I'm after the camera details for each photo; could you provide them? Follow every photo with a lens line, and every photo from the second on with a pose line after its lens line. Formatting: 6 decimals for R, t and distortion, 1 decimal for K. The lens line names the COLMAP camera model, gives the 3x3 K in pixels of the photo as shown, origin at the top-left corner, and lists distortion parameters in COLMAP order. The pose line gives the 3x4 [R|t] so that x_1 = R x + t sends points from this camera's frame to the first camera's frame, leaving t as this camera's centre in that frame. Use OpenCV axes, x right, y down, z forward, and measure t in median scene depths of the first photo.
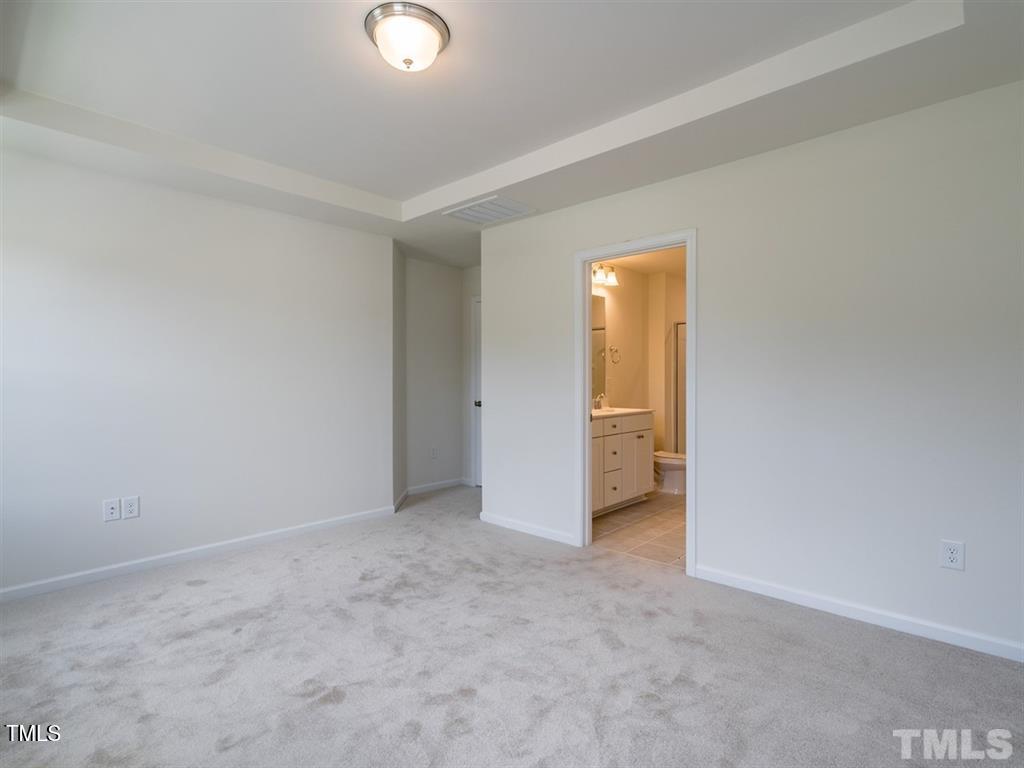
lens RADIAL K [[528.9, 0, 512.0], [0, 528.9, 384.0], [0, 0, 1]] dist [0.001556, 0.000804]
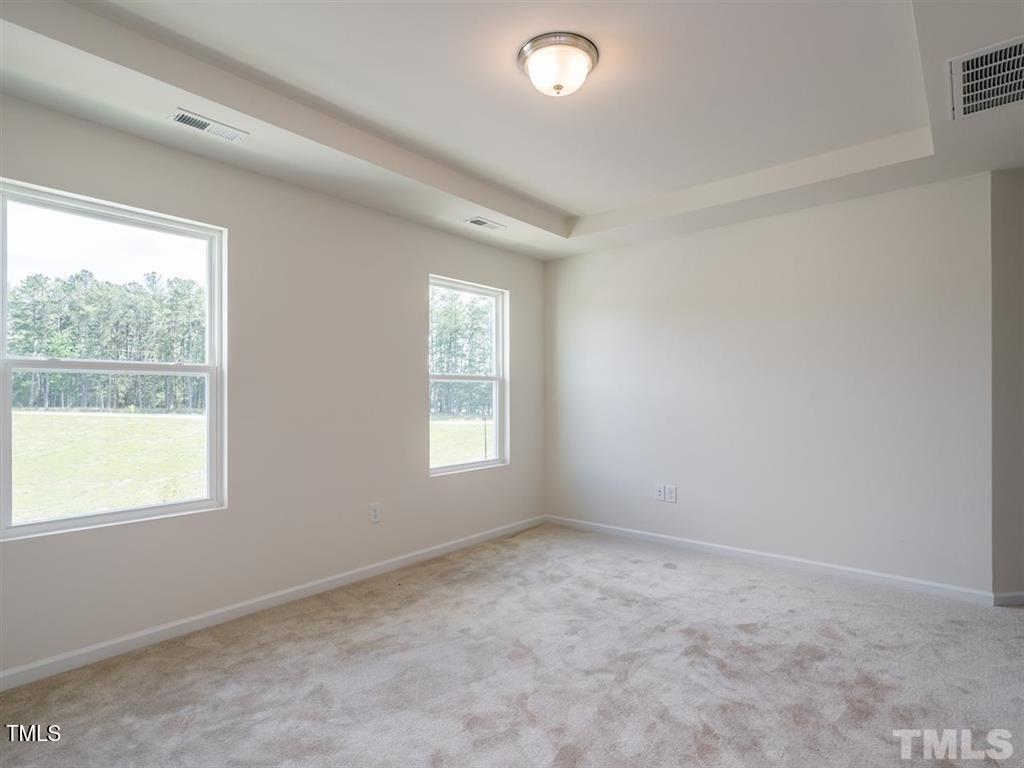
lens RADIAL K [[528.9, 0, 512.0], [0, 528.9, 384.0], [0, 0, 1]] dist [0.001556, 0.000804]
pose [[0.038427, -0.017826, -0.999102, 0.614229], [-0.001553, 0.999839, -0.017899, -0.009169], [0.999260, 0.002240, 0.038393, 0.641731]]
